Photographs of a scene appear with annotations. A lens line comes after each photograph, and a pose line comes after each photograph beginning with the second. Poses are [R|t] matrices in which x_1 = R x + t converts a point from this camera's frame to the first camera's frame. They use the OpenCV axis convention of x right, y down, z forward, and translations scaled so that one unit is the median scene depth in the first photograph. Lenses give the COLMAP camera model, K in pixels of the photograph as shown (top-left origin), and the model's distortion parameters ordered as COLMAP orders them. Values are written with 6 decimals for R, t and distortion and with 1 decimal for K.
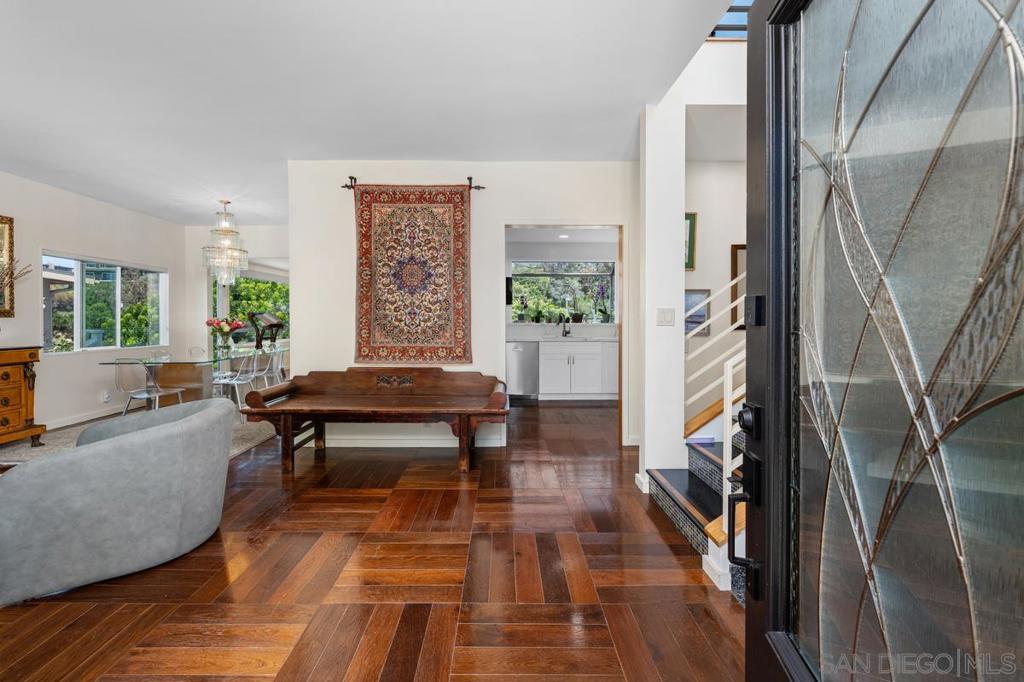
lens RADIAL K [[427.4, 0, 507.0], [0, 427.4, 320.9], [0, 0, 1]] dist [-0.002975, 0.000287]
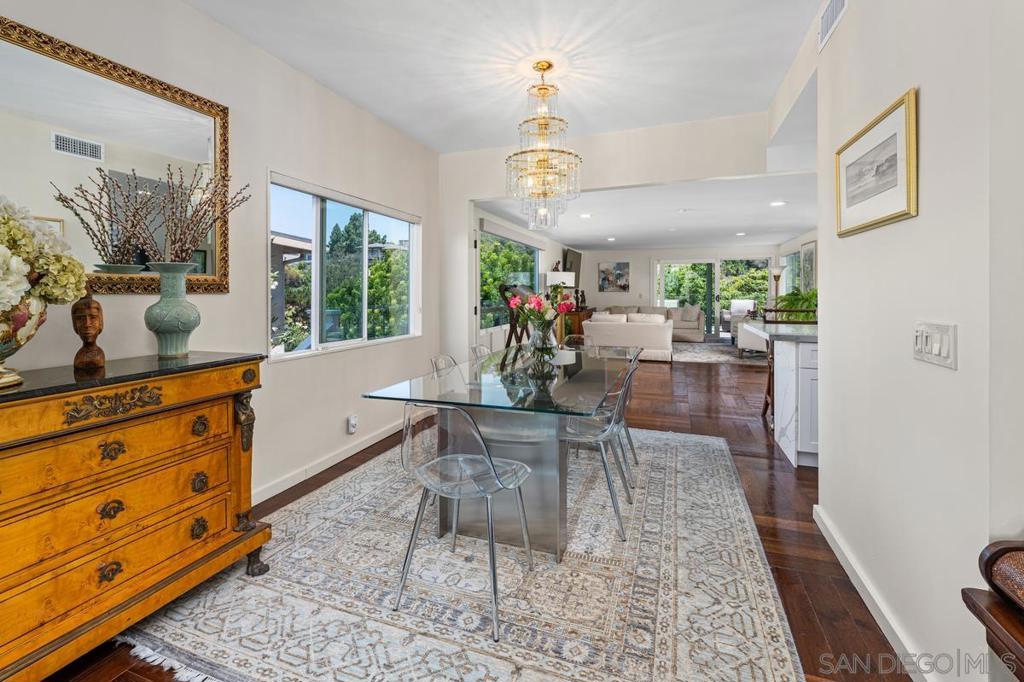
lens RADIAL K [[440.3, 0, 504.2], [0, 440.3, 292.4], [0, 0, 1]] dist [-0.005158, -0.000084]
pose [[0.936791, -0.001617, -0.349886, -0.580571], [-0.000530, 0.999982, -0.006040, -0.004933], [0.349889, 0.005844, 0.936773, 0.548636]]
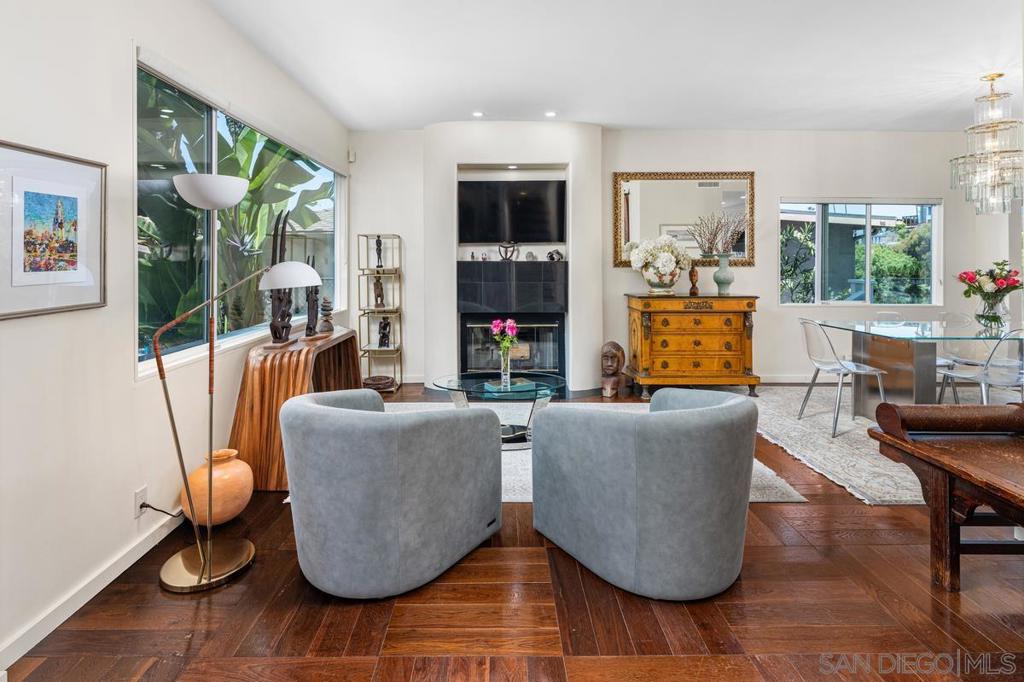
lens RADIAL K [[491.1, 0, 497.5], [0, 491.1, 261.9], [0, 0, 1]] dist [0.001109, 0.000482]
pose [[-0.009349, 0.002440, -0.999953, 0.043967], [-0.008349, 0.999962, 0.002518, -0.015352], [0.999921, 0.008372, -0.009329, 0.348389]]
